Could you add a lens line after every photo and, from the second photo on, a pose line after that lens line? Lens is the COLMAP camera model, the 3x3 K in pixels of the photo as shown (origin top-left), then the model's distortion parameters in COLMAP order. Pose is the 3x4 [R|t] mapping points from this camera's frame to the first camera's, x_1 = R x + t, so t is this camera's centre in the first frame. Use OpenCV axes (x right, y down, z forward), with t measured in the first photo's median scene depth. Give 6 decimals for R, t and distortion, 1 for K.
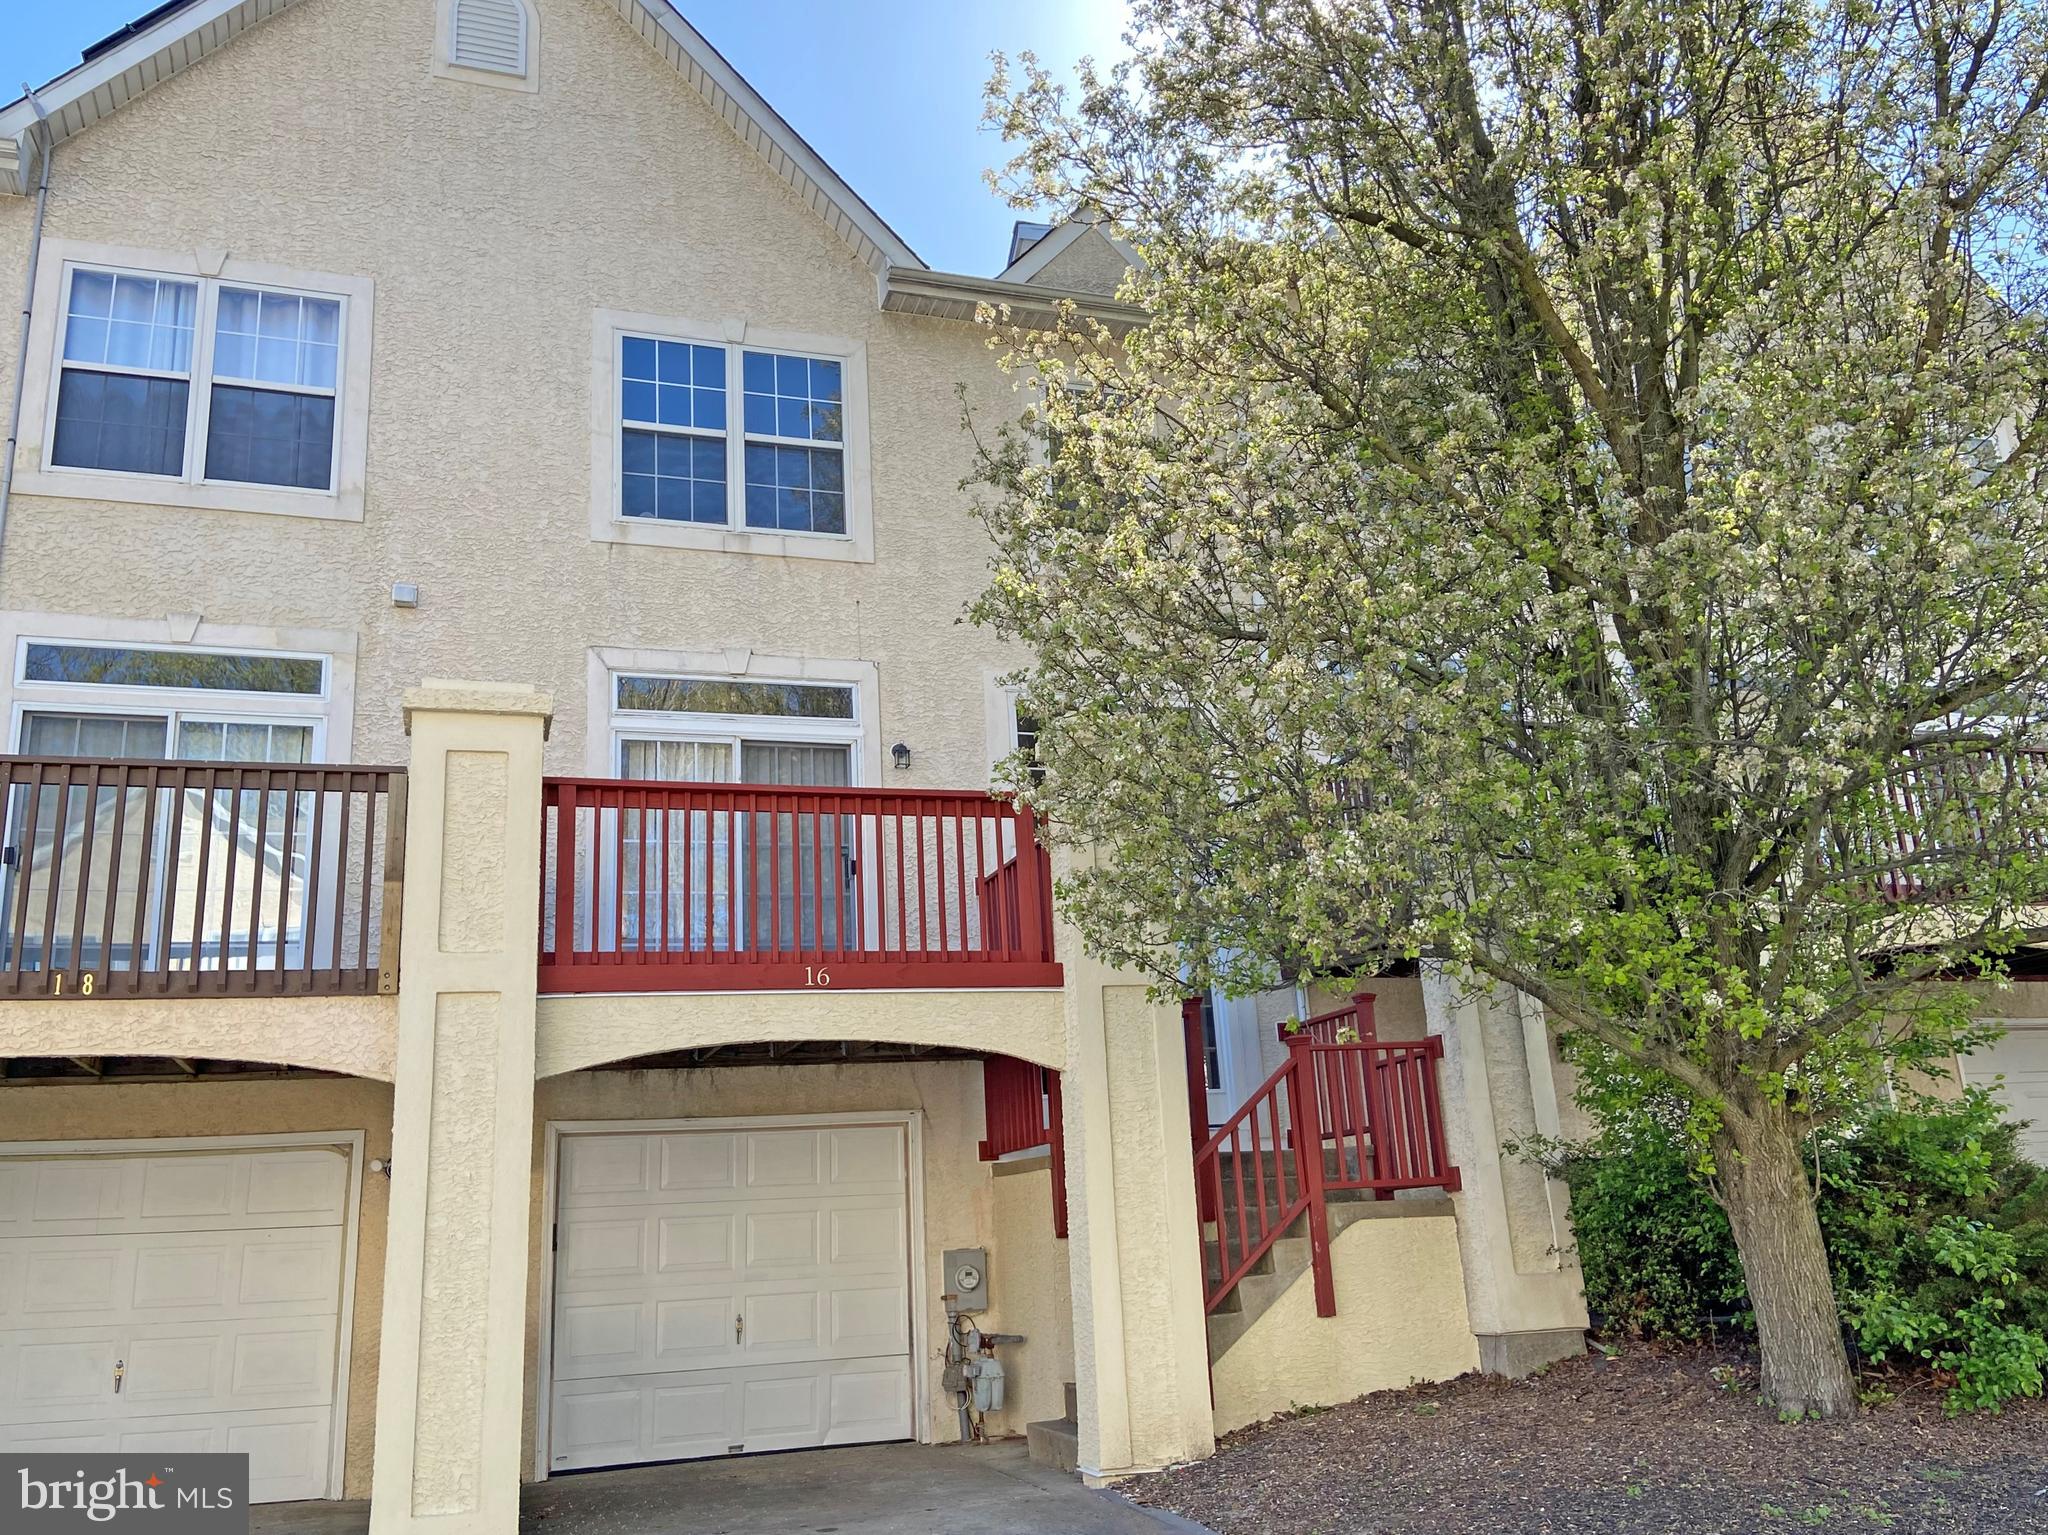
lens RADIAL K [[1625.0, 0, 1026.5], [0, 1625.0, 781.3], [0, 0, 1]] dist [0.016622, 0.009538]
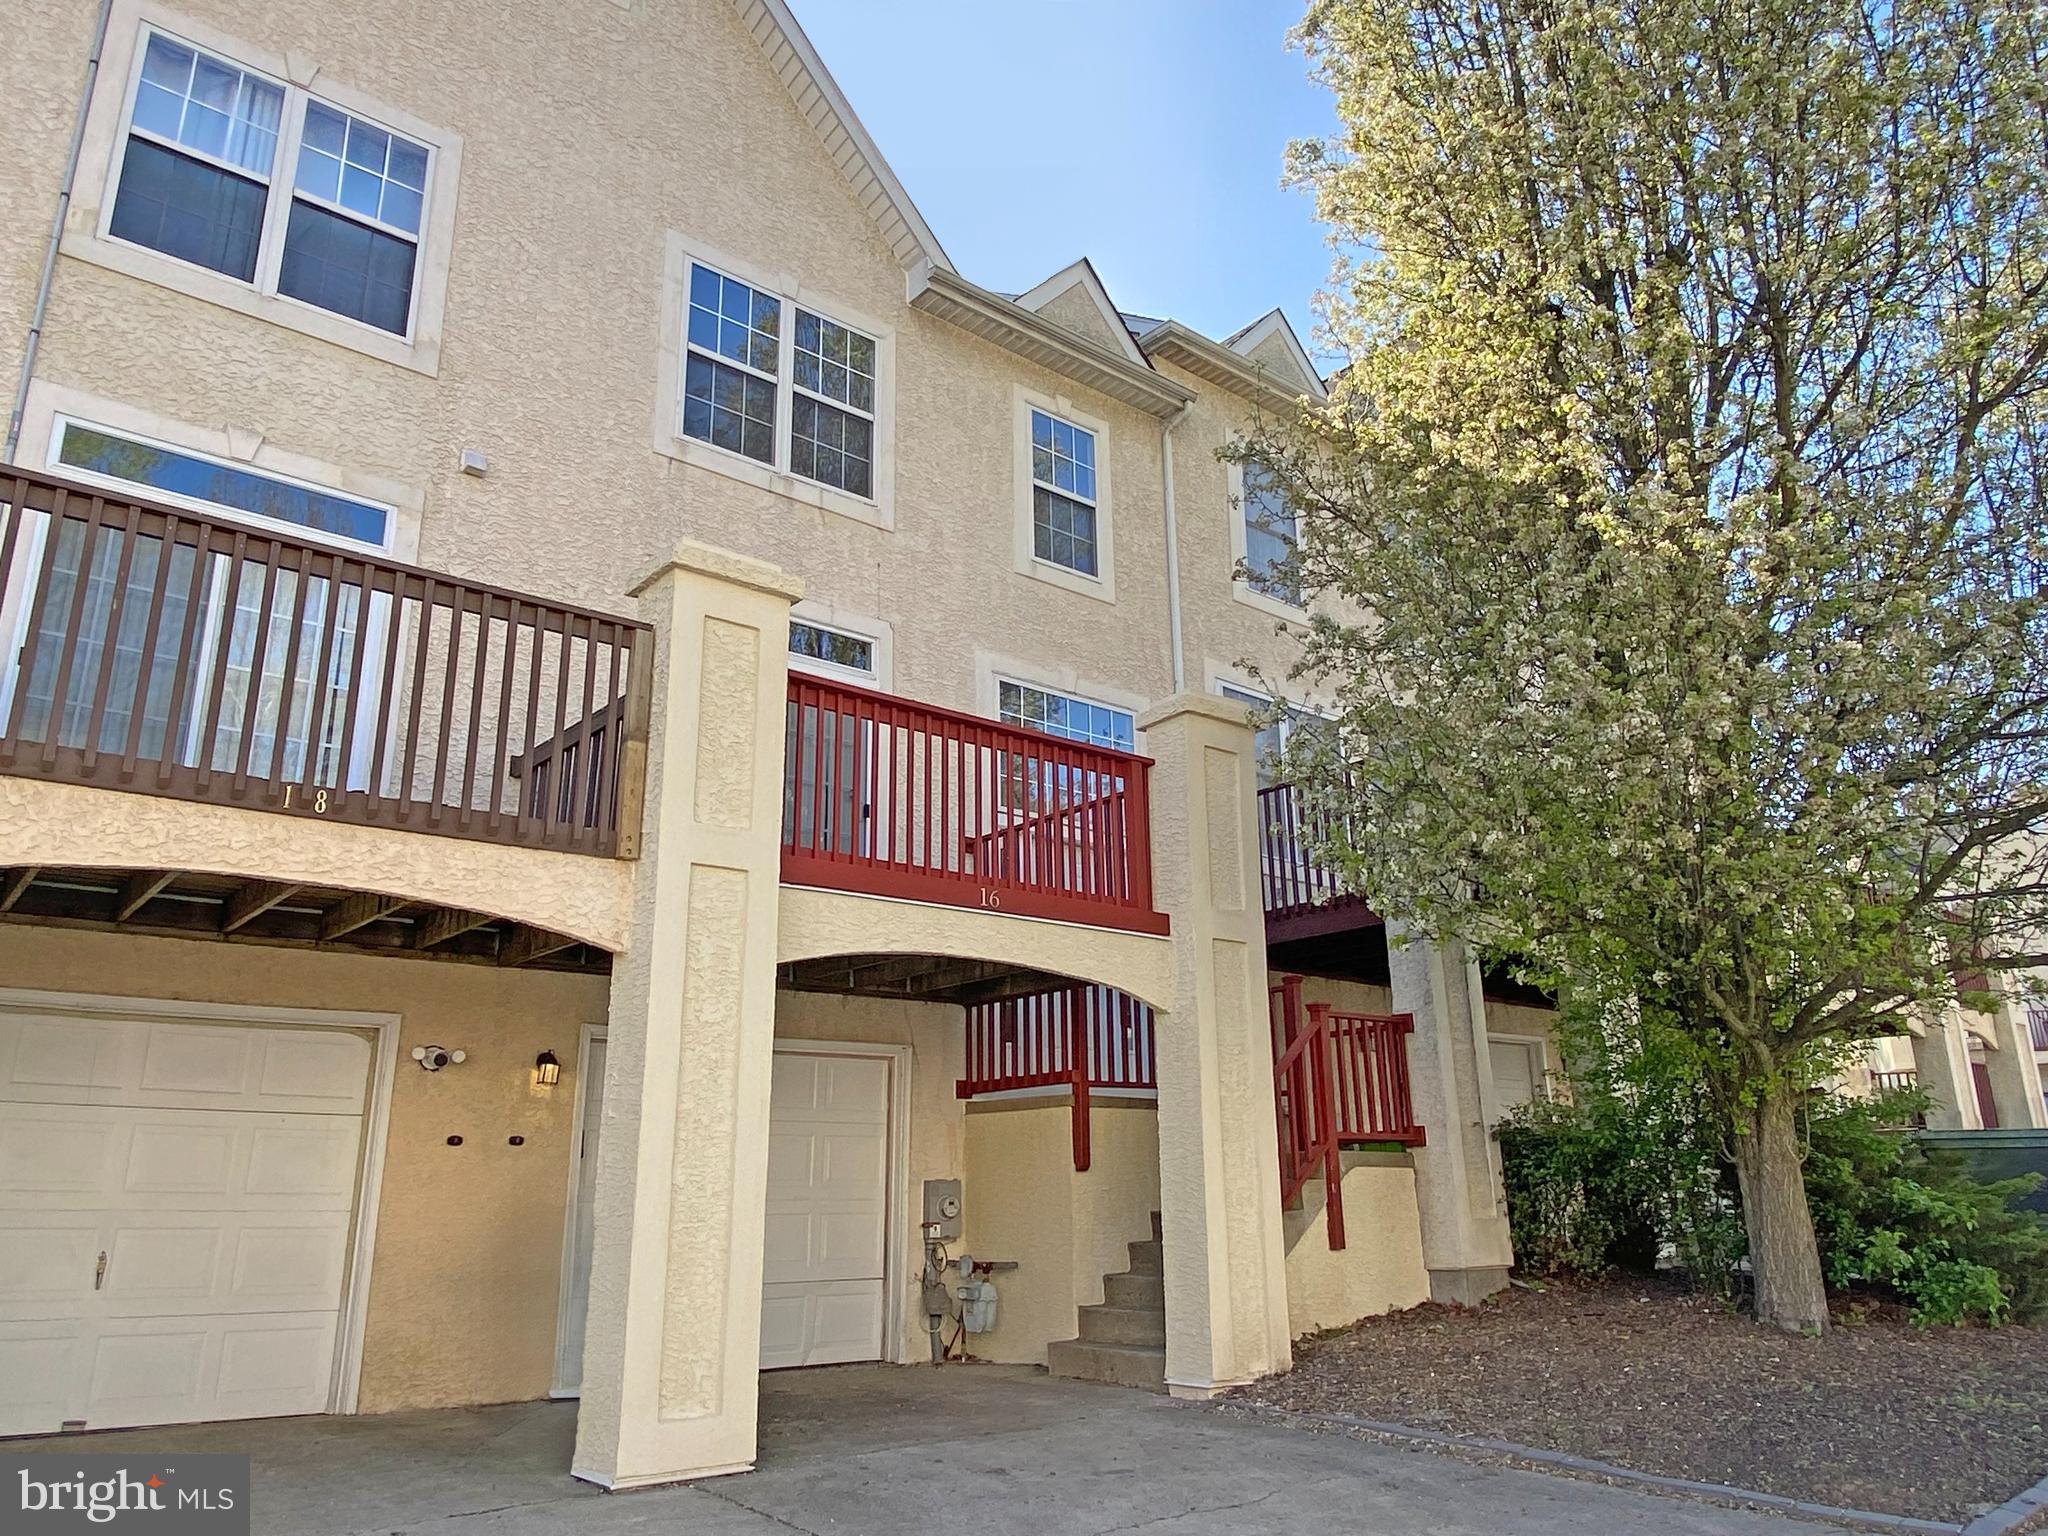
lens RADIAL K [[1398.8, 0, 1020.6], [0, 1398.8, 773.9], [0, 0, 1]] dist [0.012425, -0.016075]
pose [[0.937707, 0.141819, 0.317165, -0.316414], [-0.131323, 0.989849, -0.054348, 0.069060], [-0.321653, 0.009311, 0.946812, 0.120354]]
